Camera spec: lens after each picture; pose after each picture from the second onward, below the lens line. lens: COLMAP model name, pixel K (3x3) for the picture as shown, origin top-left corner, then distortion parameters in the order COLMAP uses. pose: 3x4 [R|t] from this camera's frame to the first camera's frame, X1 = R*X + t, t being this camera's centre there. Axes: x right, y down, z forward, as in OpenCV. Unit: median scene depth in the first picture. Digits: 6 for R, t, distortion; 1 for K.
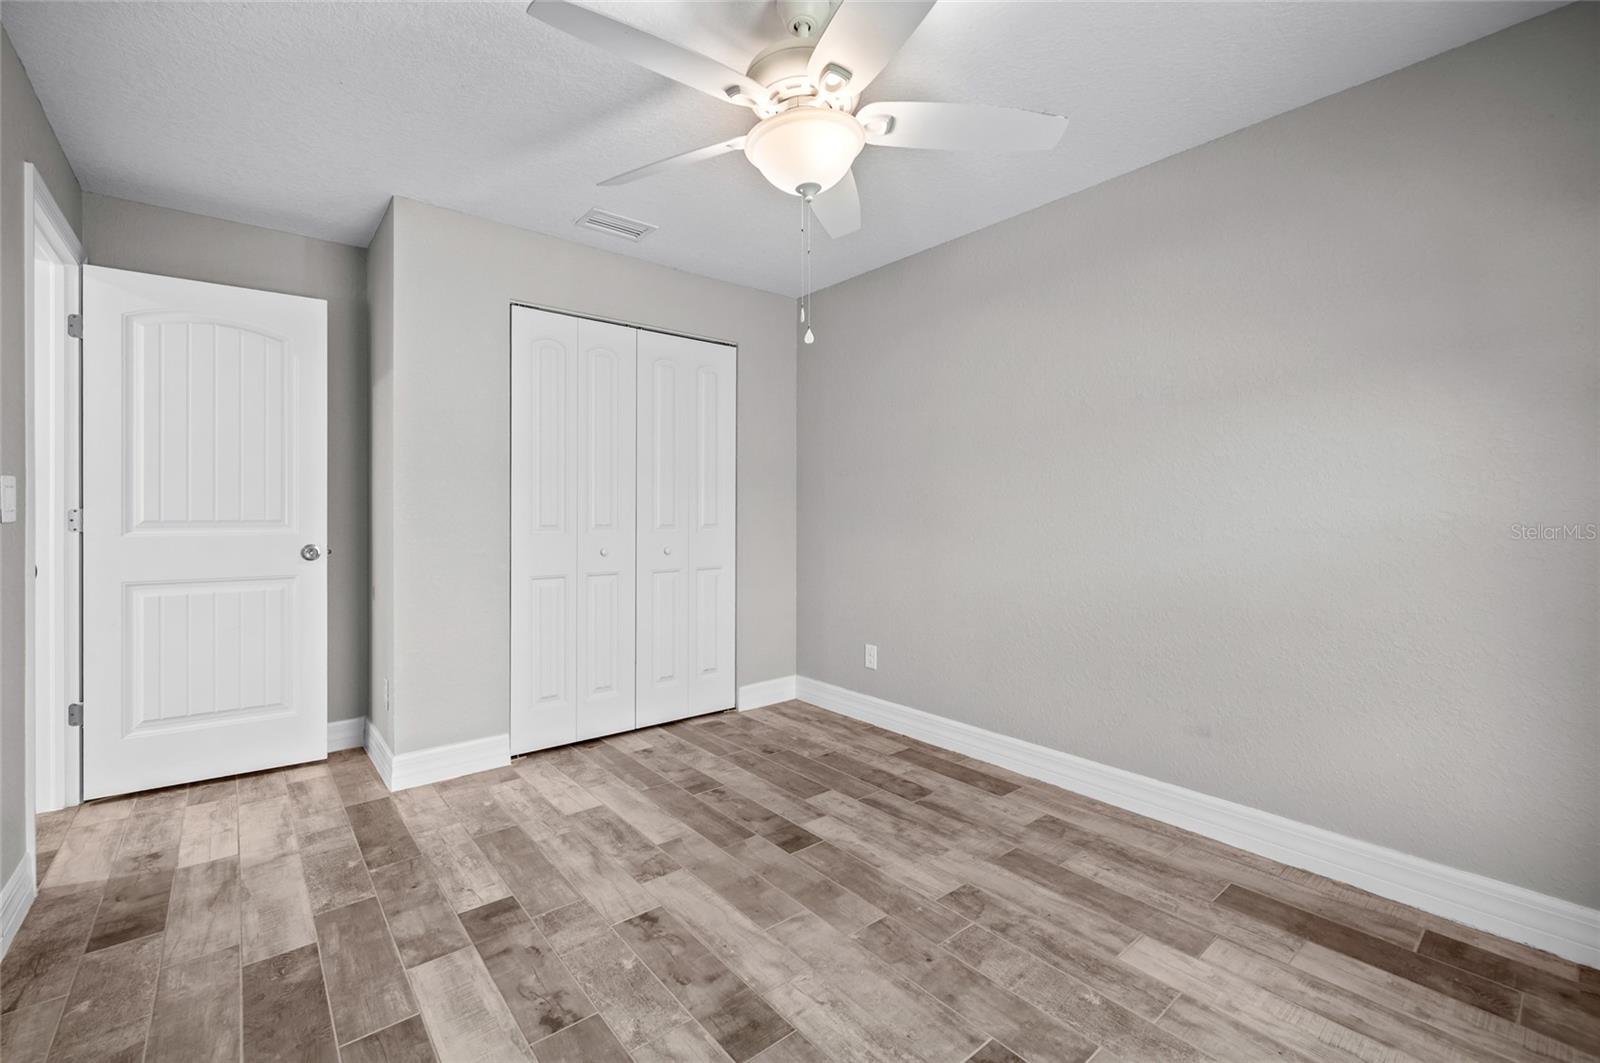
lens RADIAL K [[683.8, 0, 799.5], [0, 683.8, 519.6], [0, 0, 1]] dist [0.002460, 0.000112]
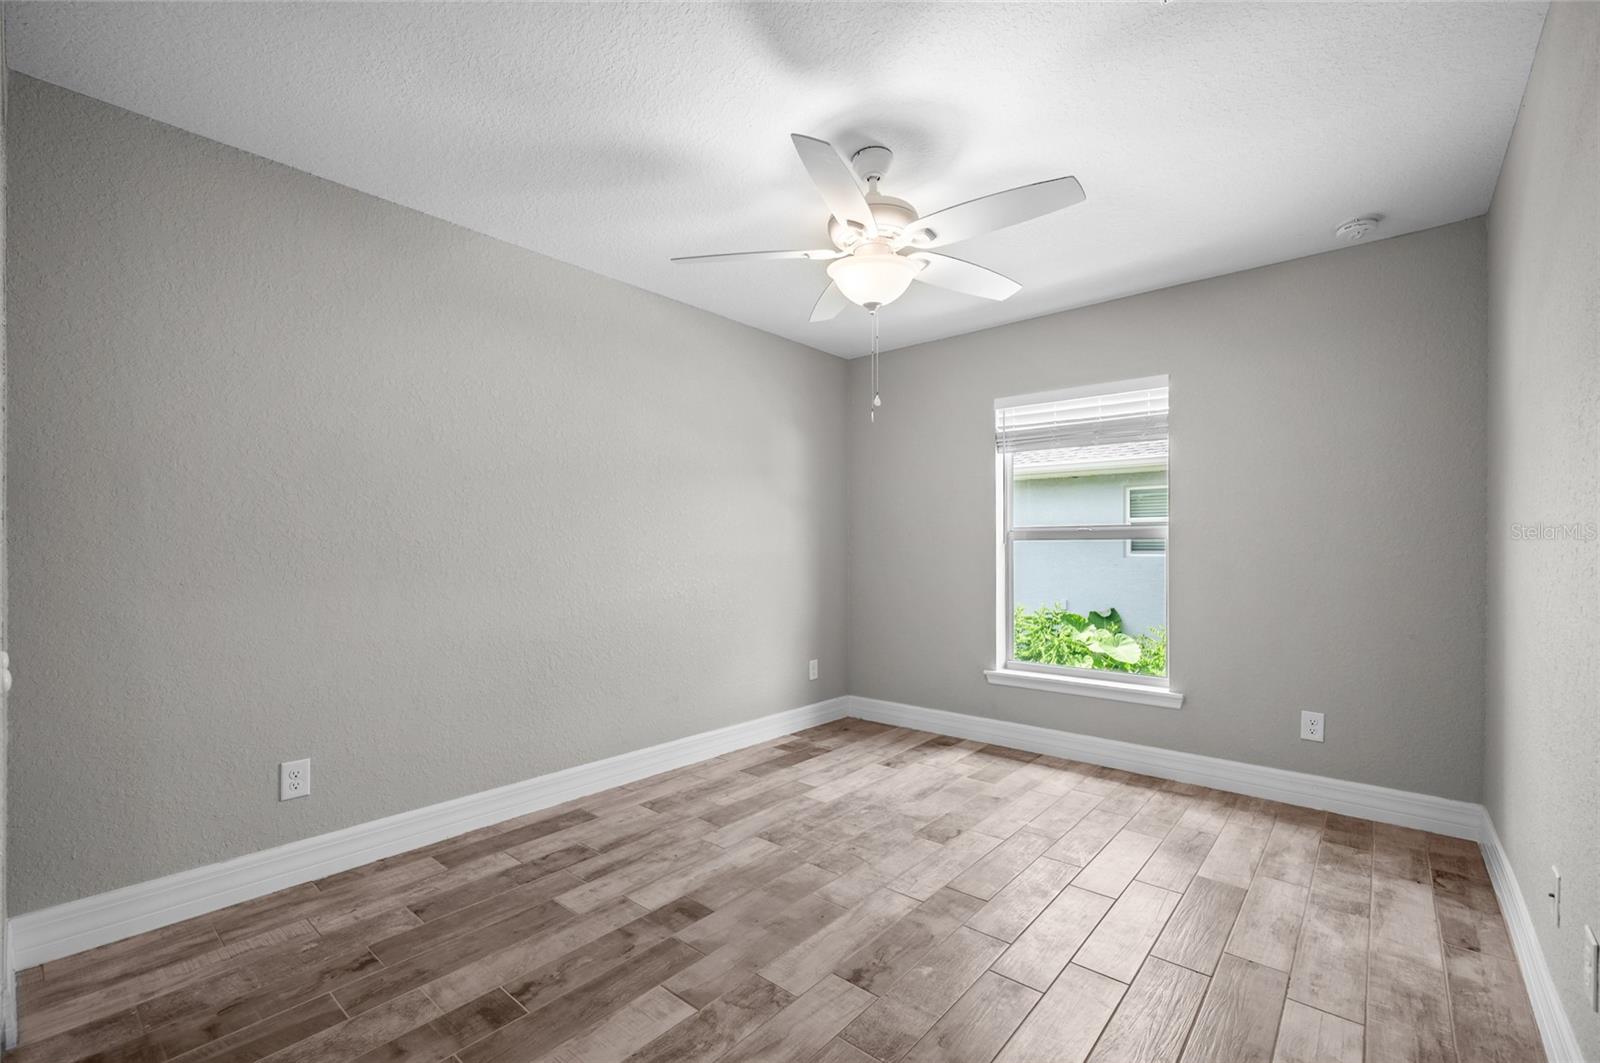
lens RADIAL K [[683.8, 0, 800.6], [0, 683.8, 540.2], [0, 0, 1]] dist [0.002460, 0.000112]
pose [[-0.170336, 0.012477, 0.985307, -0.856930], [0.010477, 0.999886, -0.010851, -0.012961], [-0.985330, 0.008475, -0.170447, 0.914146]]
